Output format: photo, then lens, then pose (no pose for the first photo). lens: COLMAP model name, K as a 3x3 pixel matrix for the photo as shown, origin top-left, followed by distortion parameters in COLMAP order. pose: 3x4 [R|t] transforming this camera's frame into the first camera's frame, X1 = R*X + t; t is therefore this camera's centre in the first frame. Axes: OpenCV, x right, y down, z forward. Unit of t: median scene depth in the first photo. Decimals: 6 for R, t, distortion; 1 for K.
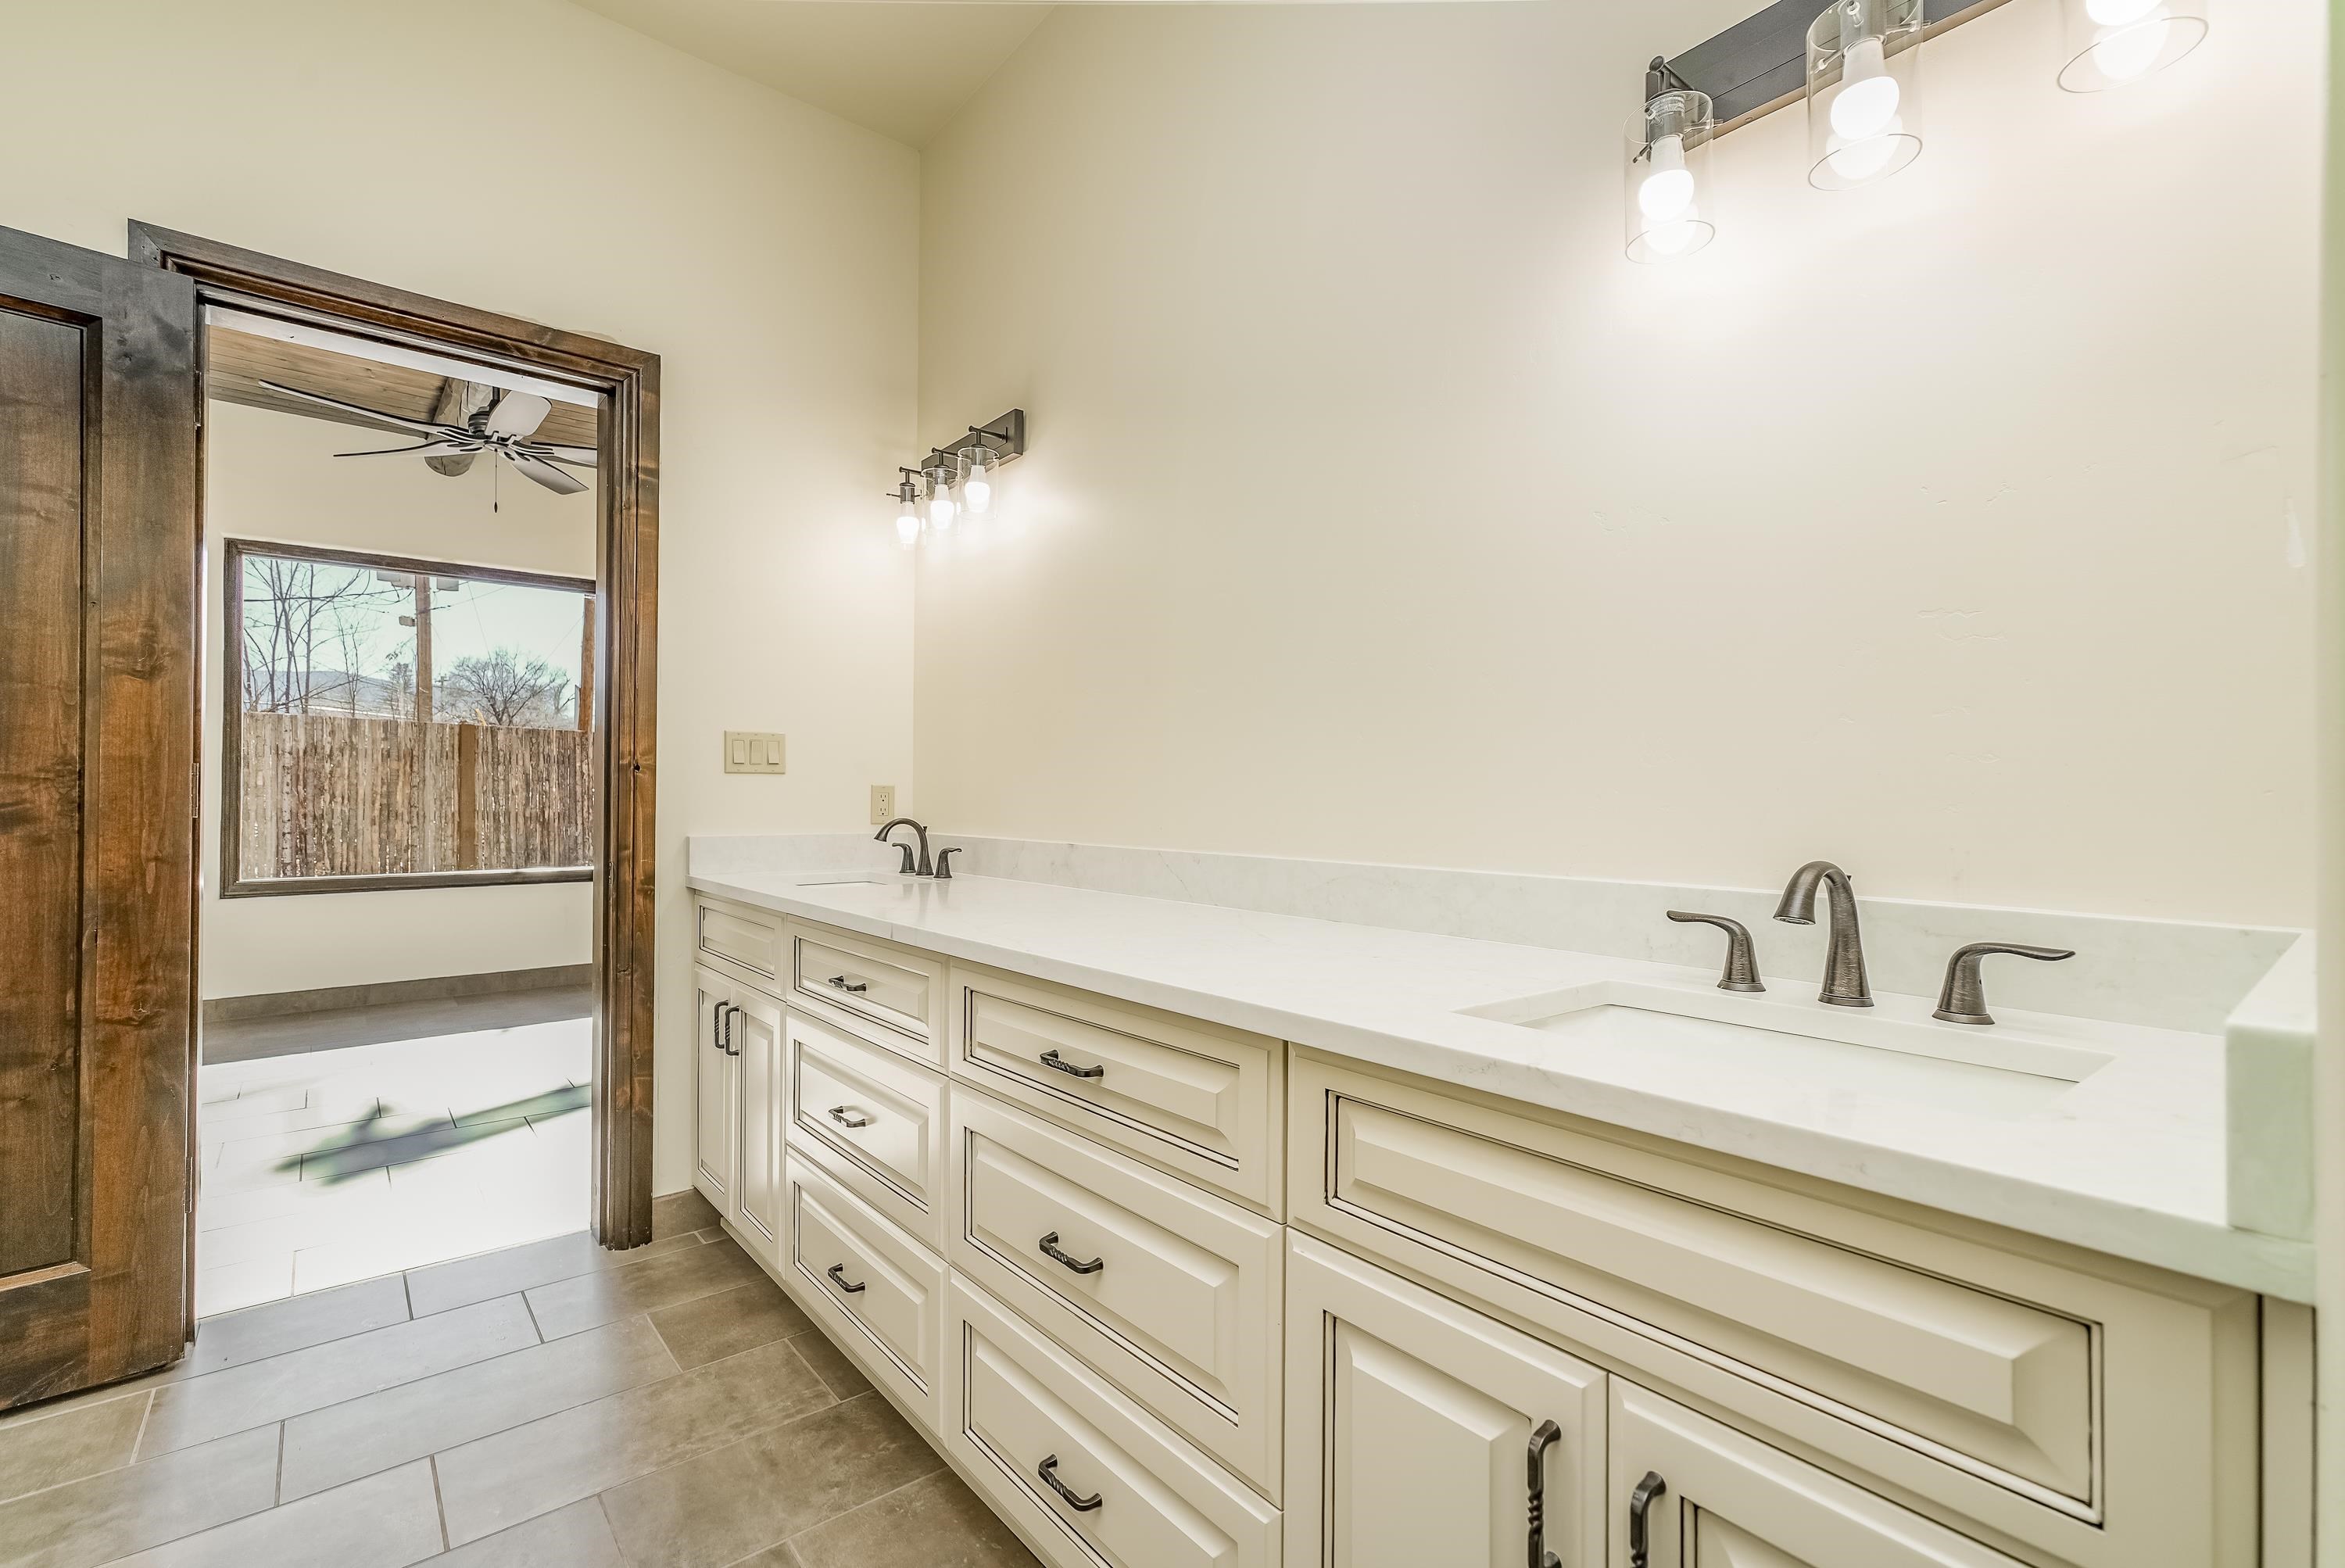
lens RADIAL K [[1058.5, 0, 1167.7], [0, 1058.5, 798.3], [0, 0, 1]] dist [-0.004577, 0.009060]
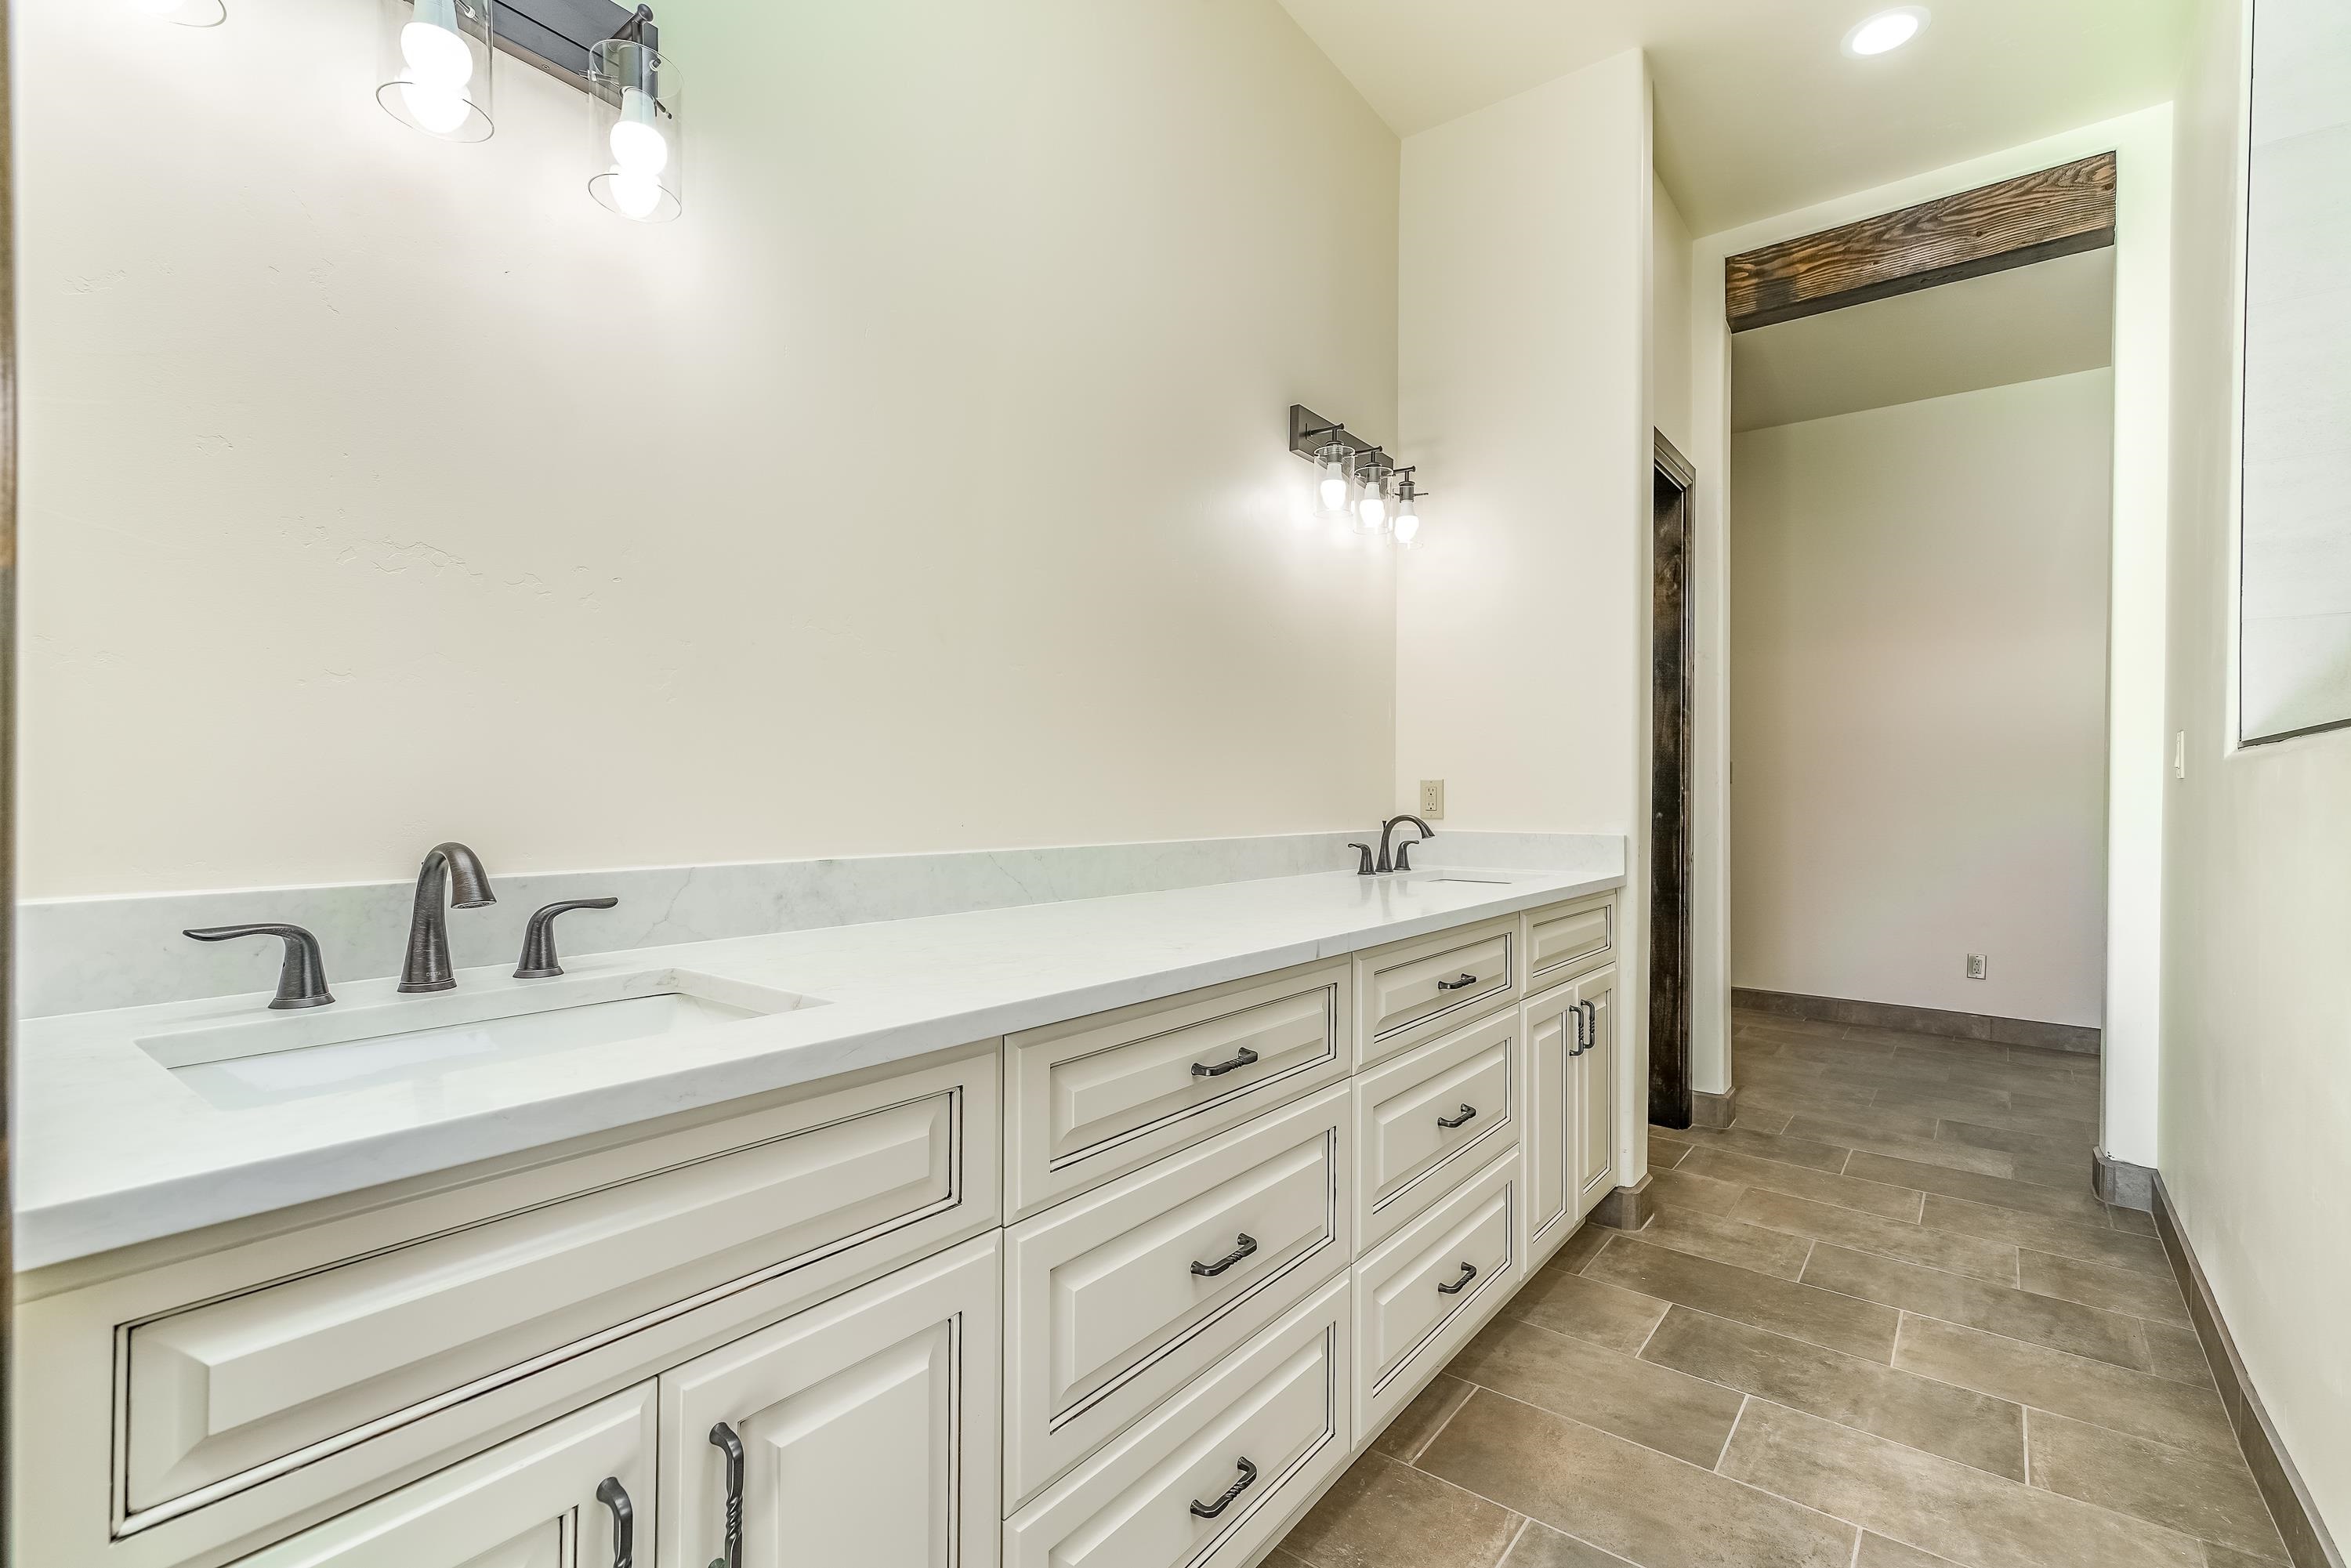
lens RADIAL K [[1061.2, 0, 1159.5], [0, 1061.2, 778.9], [0, 0, 1]] dist [-0.004577, 0.009060]
pose [[-0.217538, -0.001758, 0.976050, -0.823298], [-0.010430, 0.999945, -0.000523, -0.008889], [-0.975996, -0.010294, -0.217545, 1.011861]]
